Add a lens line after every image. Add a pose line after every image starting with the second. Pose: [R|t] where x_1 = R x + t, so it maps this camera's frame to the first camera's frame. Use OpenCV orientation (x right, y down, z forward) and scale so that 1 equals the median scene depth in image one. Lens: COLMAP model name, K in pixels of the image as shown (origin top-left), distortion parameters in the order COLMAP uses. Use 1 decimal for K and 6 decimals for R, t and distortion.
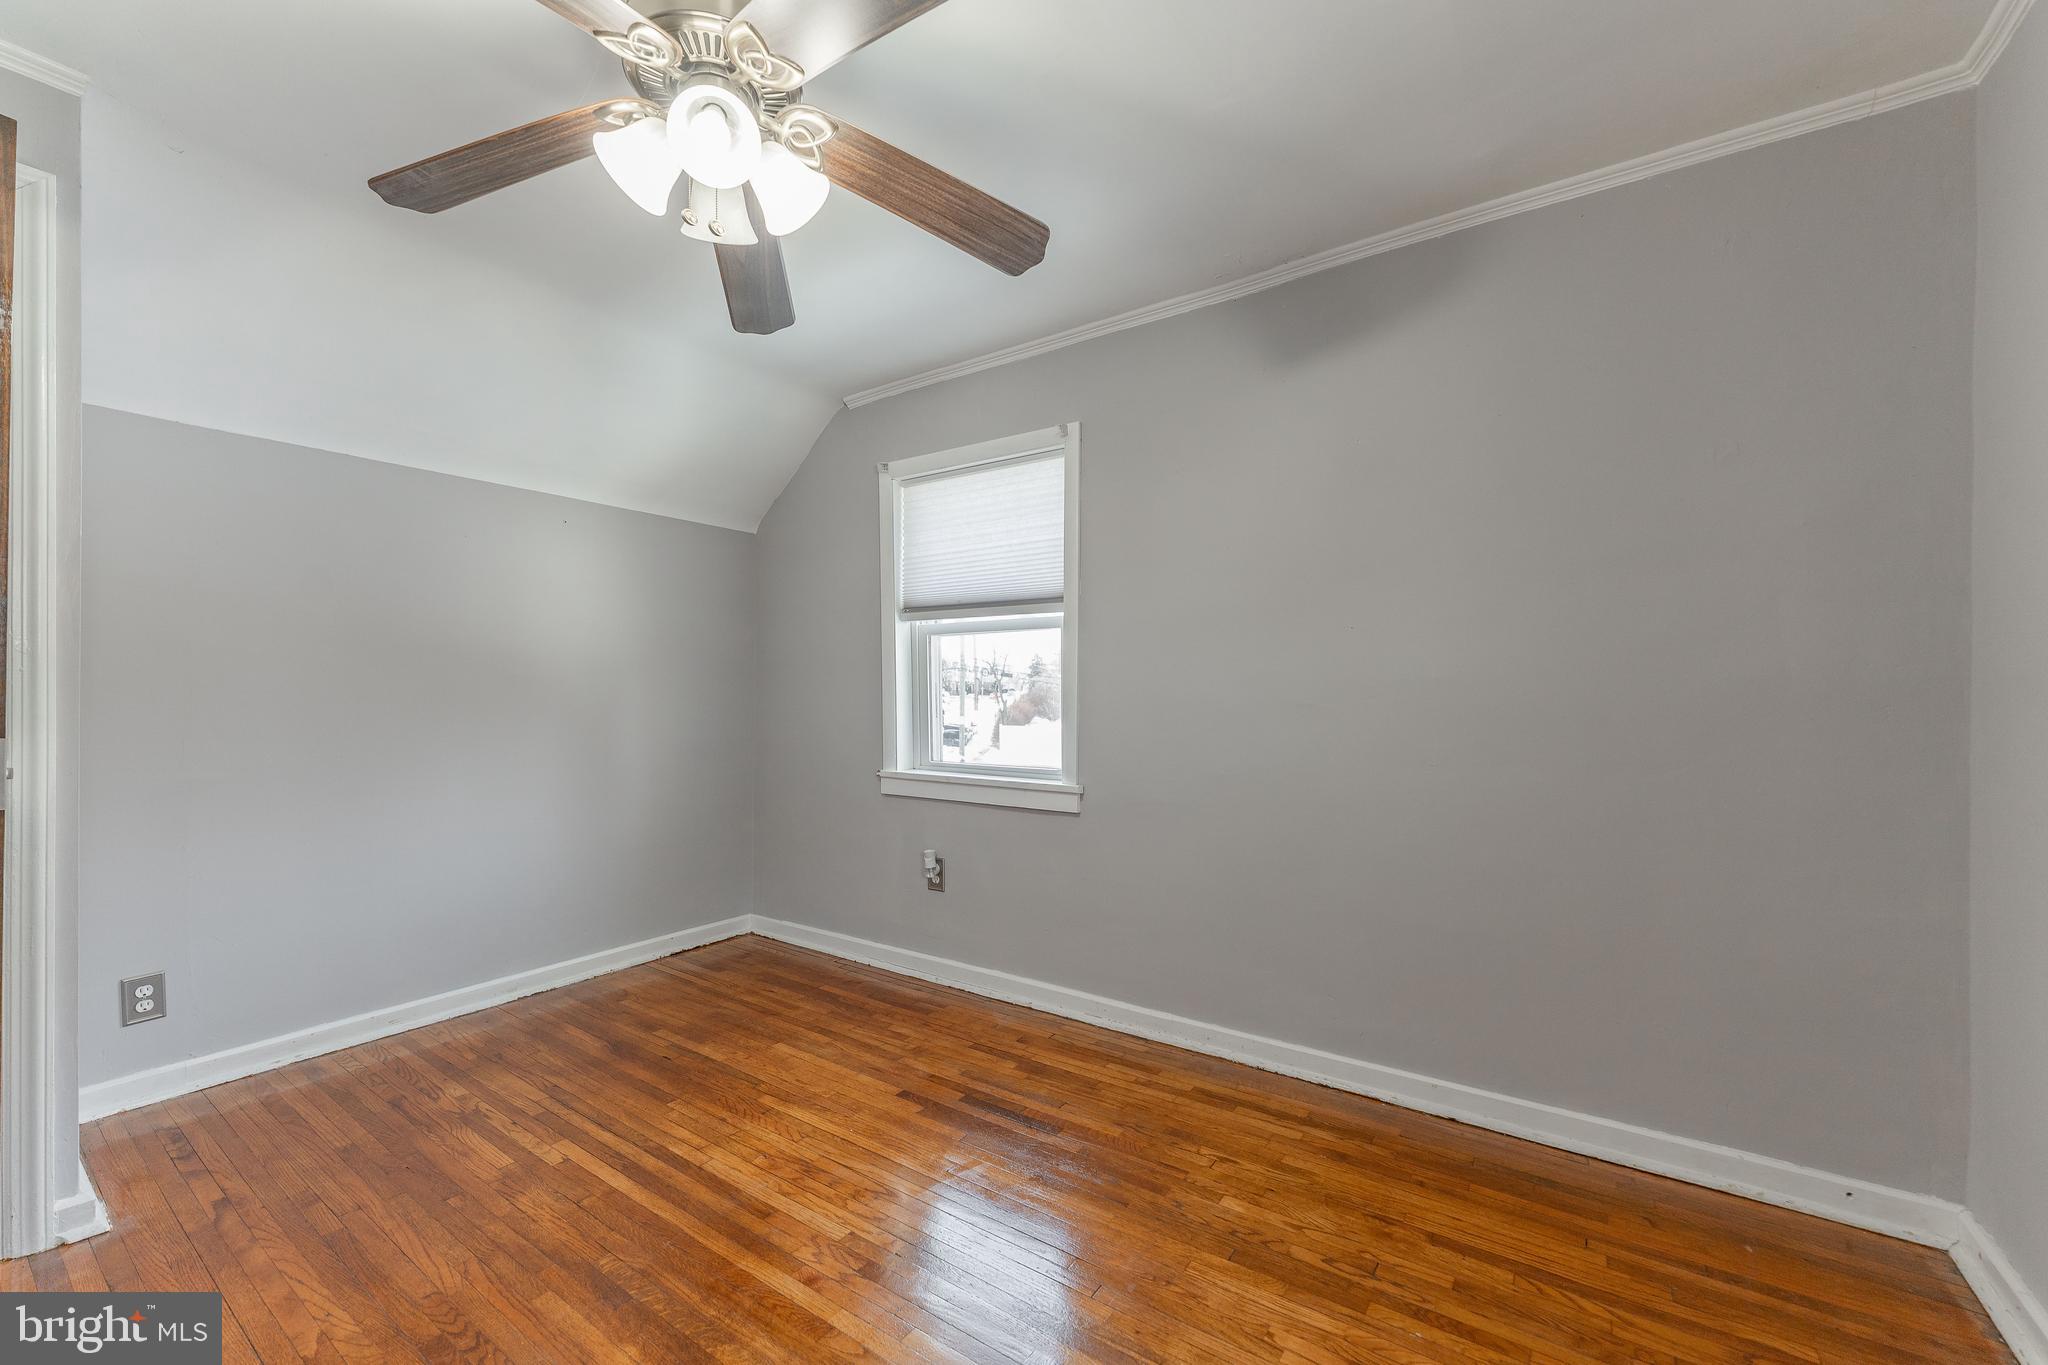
lens RADIAL K [[808.0, 0, 1015.7], [0, 808.0, 685.6], [0, 0, 1]] dist [0.001284, -0.000387]
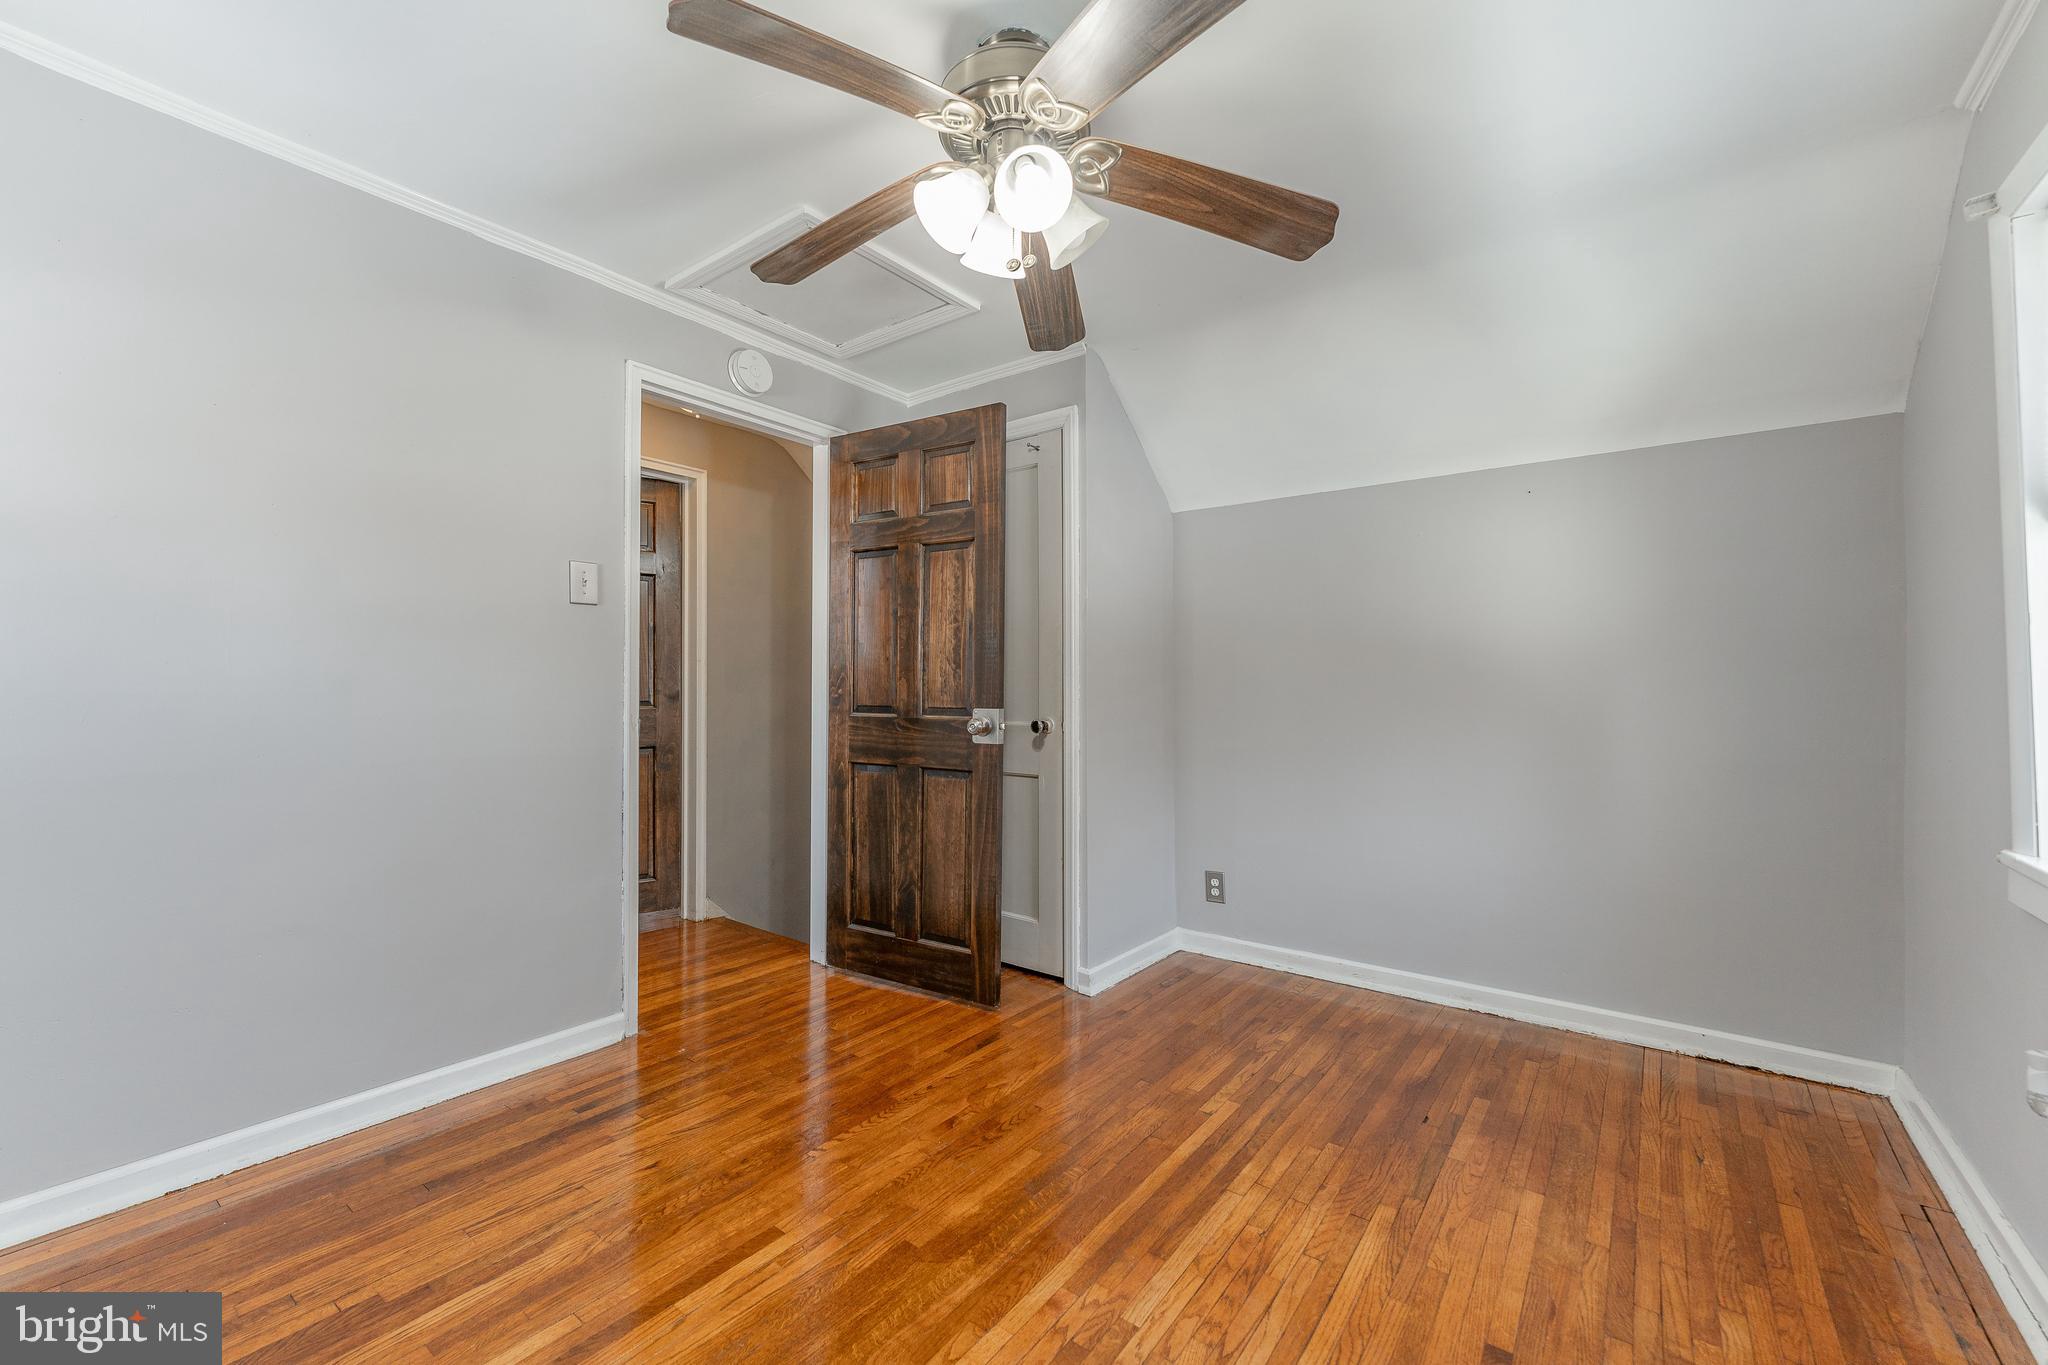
lens RADIAL K [[808.0, 0, 1015.7], [0, 808.0, 685.6], [0, 0, 1]] dist [0.001284, -0.000387]
pose [[-0.019446, -0.005500, -0.999796, 0.451607], [0.007595, 0.999955, -0.005649, 0.008409], [0.999782, -0.007703, -0.019403, 0.628183]]
